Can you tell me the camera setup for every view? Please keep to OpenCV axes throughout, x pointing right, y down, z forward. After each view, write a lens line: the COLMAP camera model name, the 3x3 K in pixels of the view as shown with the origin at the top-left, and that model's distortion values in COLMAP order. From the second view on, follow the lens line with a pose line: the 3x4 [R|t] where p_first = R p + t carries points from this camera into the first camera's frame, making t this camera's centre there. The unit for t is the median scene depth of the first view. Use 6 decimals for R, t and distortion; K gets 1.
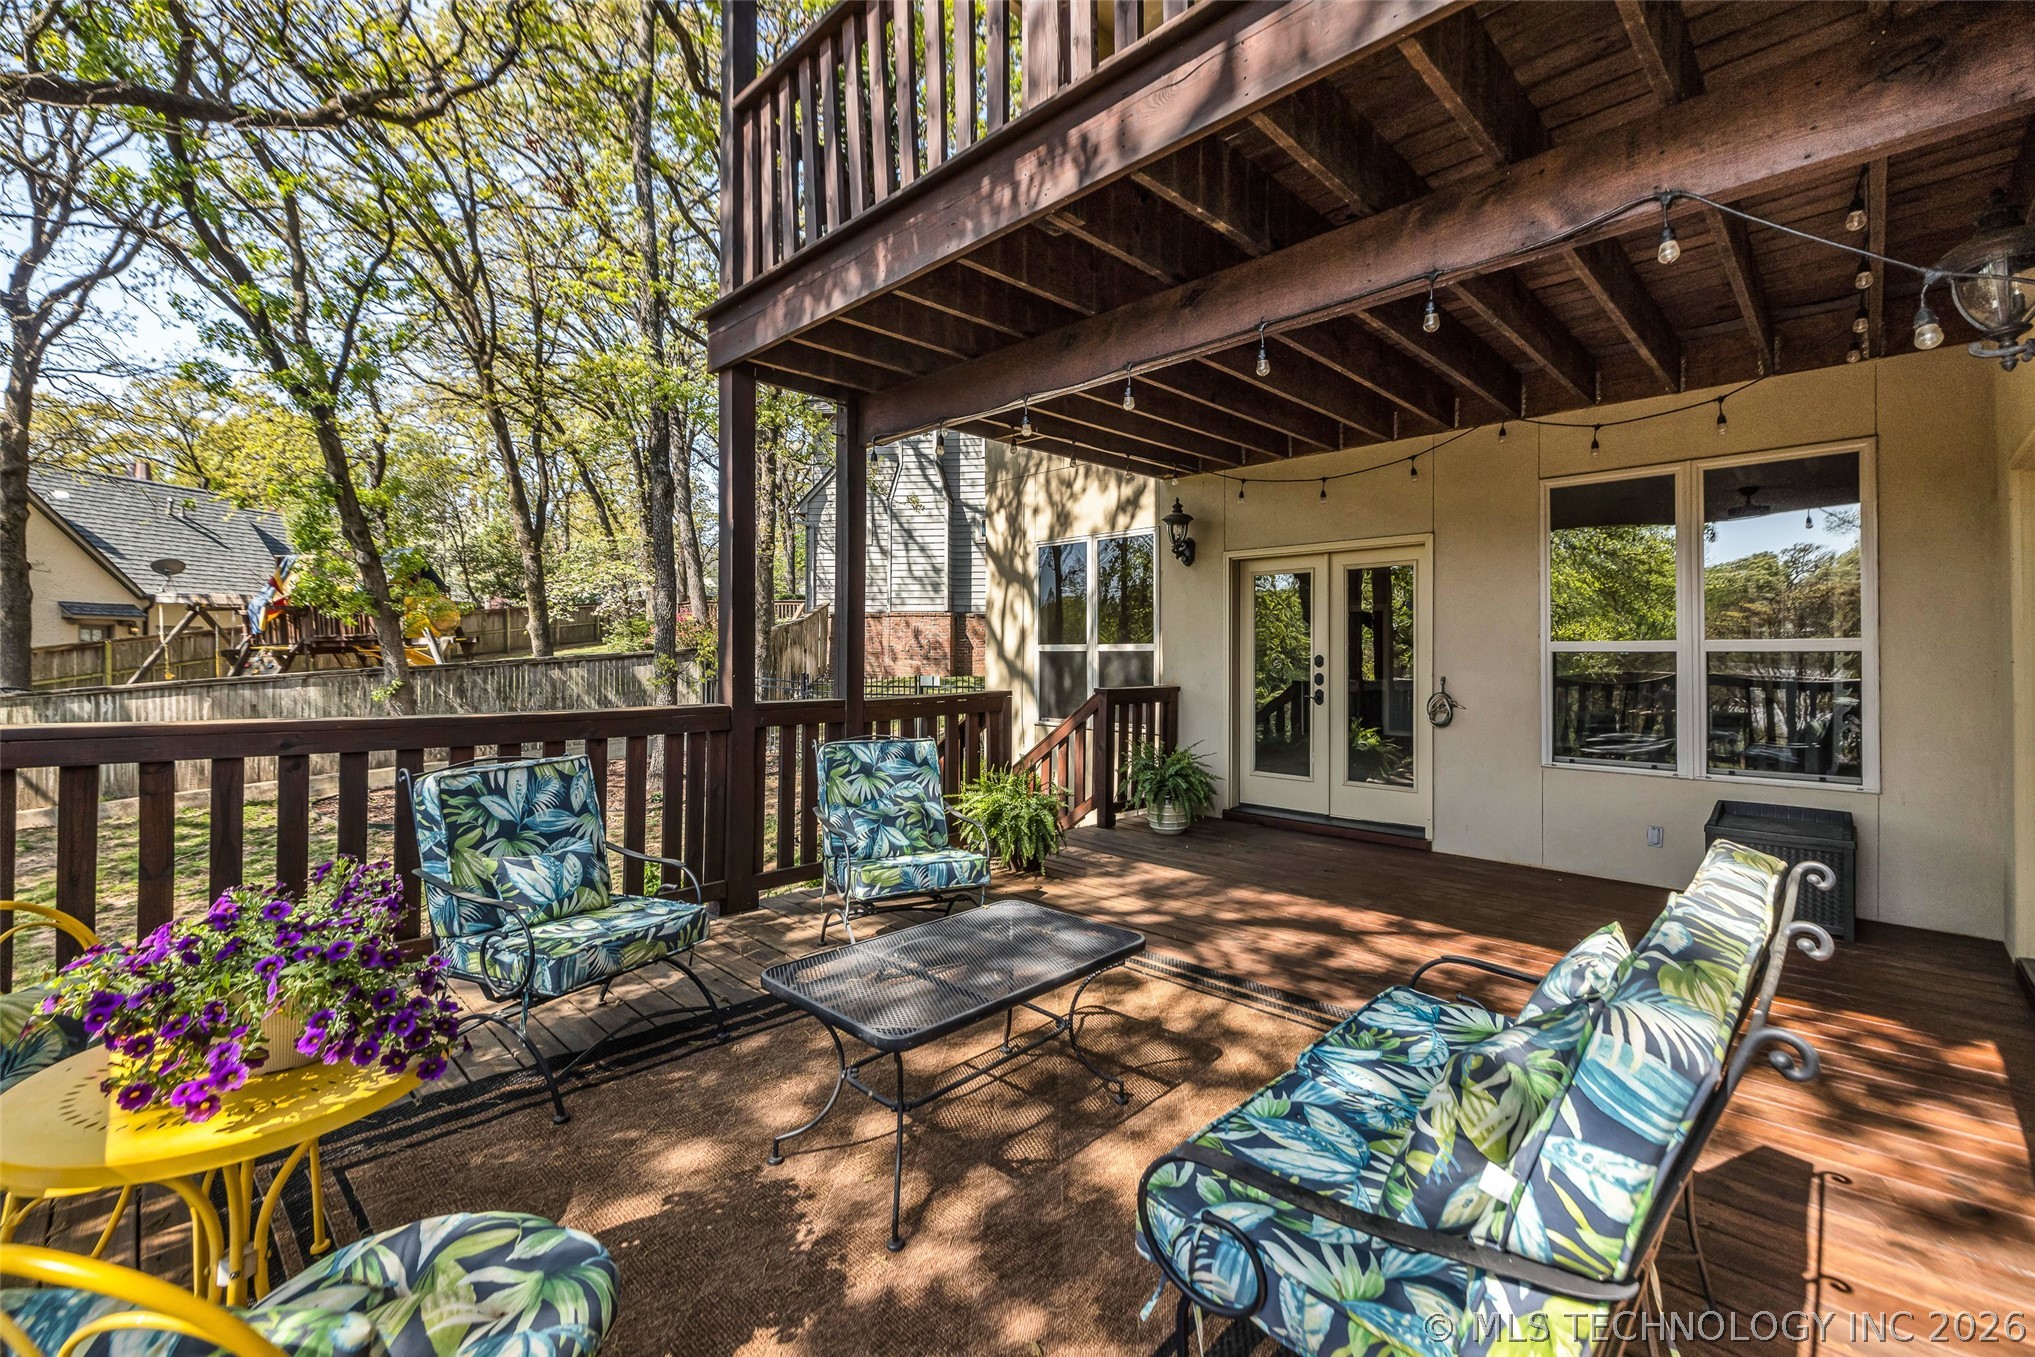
lens RADIAL K [[864.0, 0, 1053.0], [0, 864.0, 658.7], [0, 0, 1]] dist [-0.001141, -0.000138]
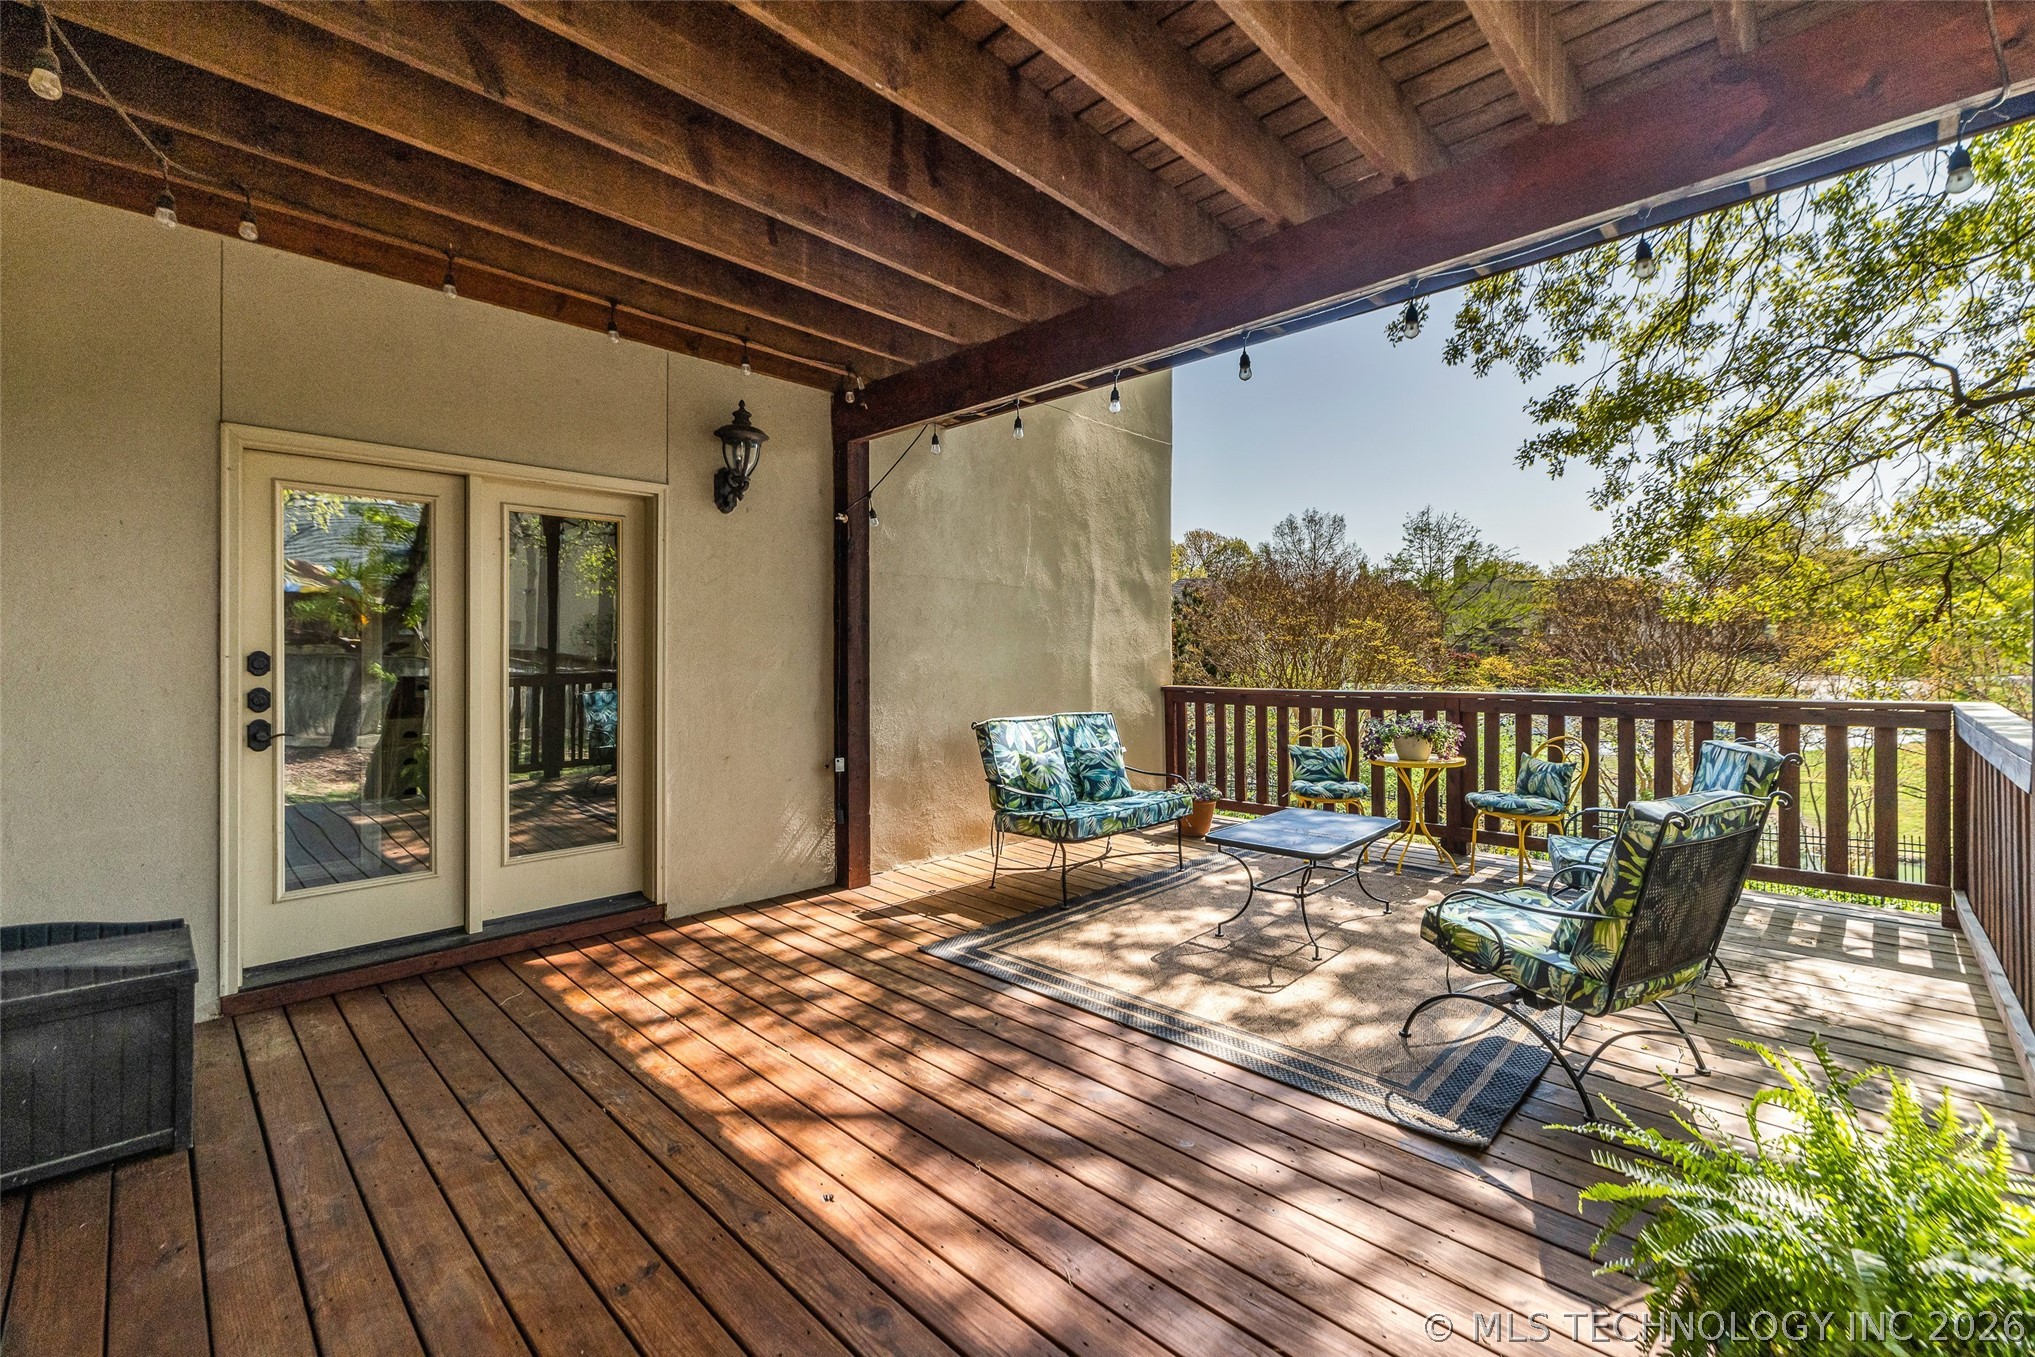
lens RADIAL K [[864.0, 0, 1053.0], [0, 864.0, 658.7], [0, 0, 1]] dist [-0.001141, -0.000138]
pose [[-0.999844, -0.002579, -0.017487, 0.326137], [-0.002585, 0.999997, 0.000332, 0.003197], [0.017486, 0.000378, -0.999847, 2.031761]]
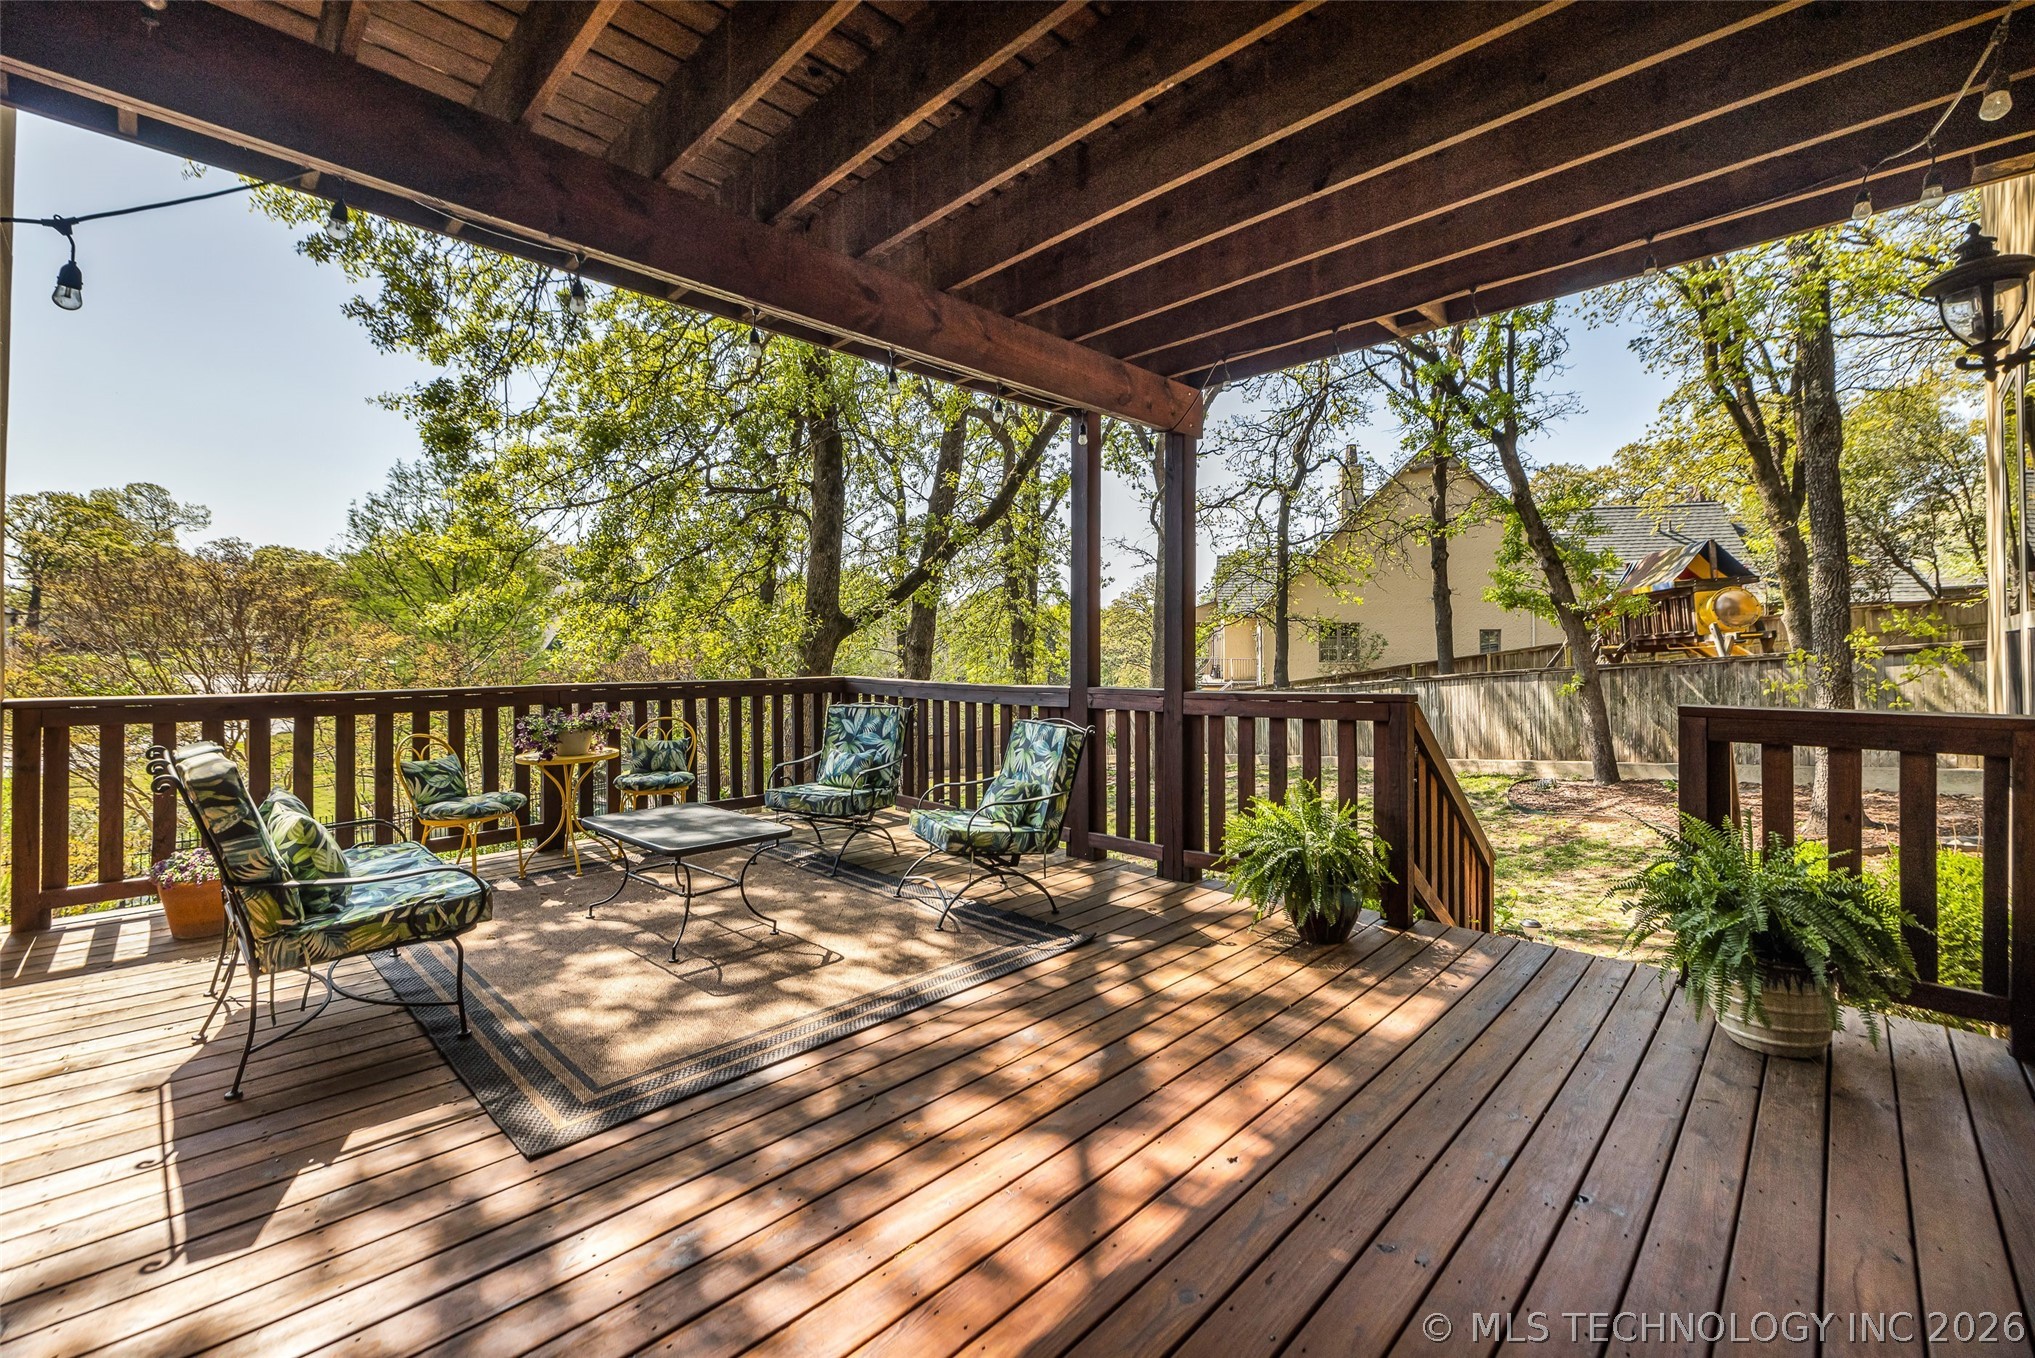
lens RADIAL K [[840.6, 0, 993.8], [0, 840.6, 682.6], [0, 0, 1]] dist [0.000053, 0.000233]
pose [[-0.016400, 0.029775, -0.999422, 1.126466], [-0.001648, 0.999554, 0.029806, 0.013958], [0.999864, 0.002136, -0.016344, 1.212763]]
